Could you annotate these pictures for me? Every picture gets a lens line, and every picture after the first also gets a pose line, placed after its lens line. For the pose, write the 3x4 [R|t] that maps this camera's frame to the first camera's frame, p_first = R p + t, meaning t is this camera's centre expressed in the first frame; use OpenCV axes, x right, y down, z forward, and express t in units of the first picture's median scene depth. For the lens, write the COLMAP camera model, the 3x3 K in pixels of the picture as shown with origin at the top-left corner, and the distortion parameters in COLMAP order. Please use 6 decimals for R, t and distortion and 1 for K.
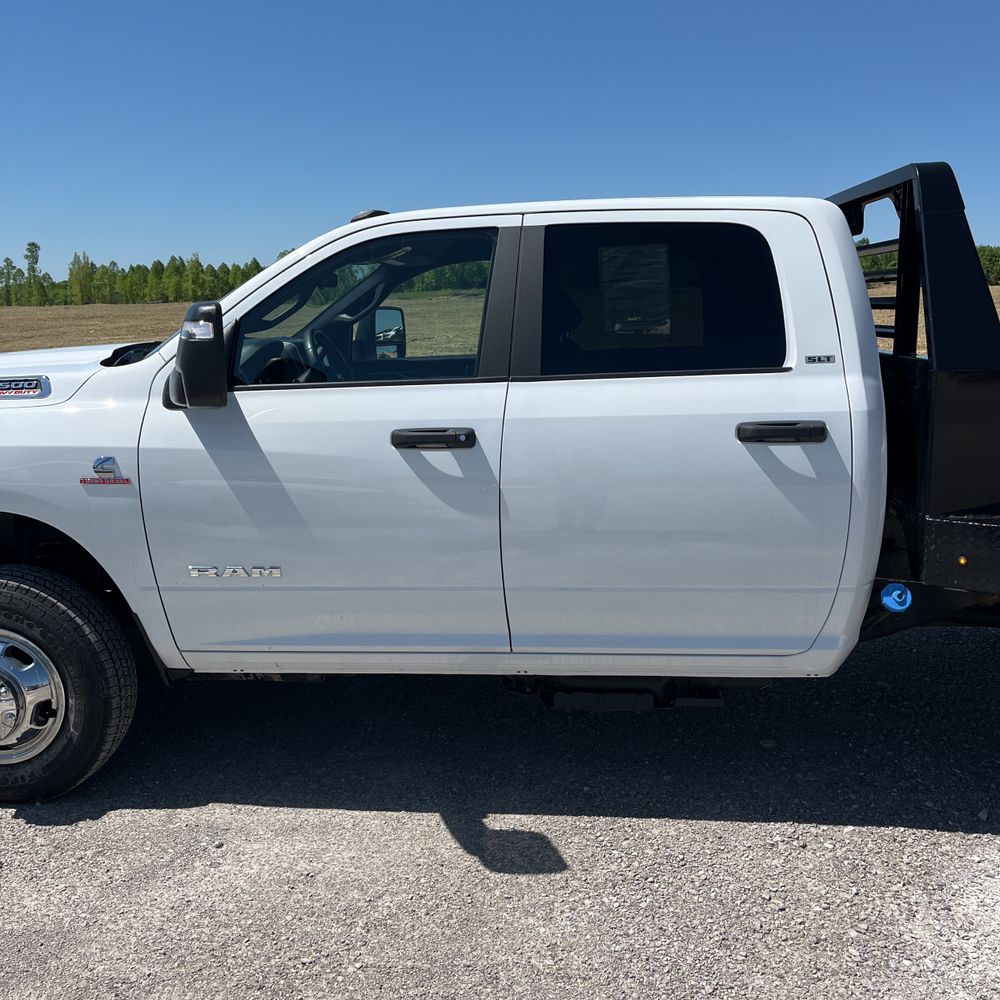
lens RADIAL K [[1027.8, 0, 508.6], [0, 1027.8, 499.8], [0, 0, 1]] dist [0.029291, 0.000000]
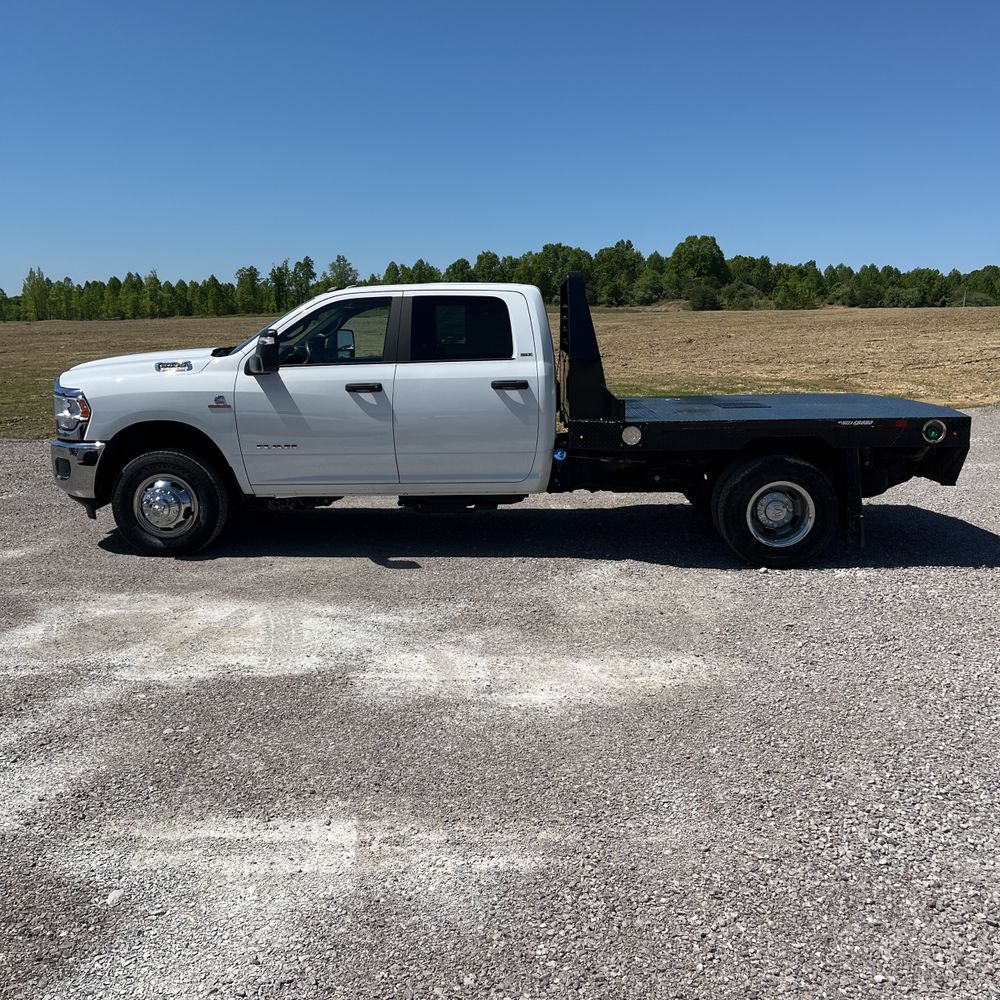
lens RADIAL K [[1027.8, 0, 530.6], [0, 1027.8, 507.3], [0, 0, 1]] dist [0.029291, 0.000000]
pose [[0.998139, -0.004904, 0.060775, 0.150264], [0.005507, 0.999937, -0.009751, 0.220427], [-0.060724, 0.010067, 0.998104, -1.256947]]
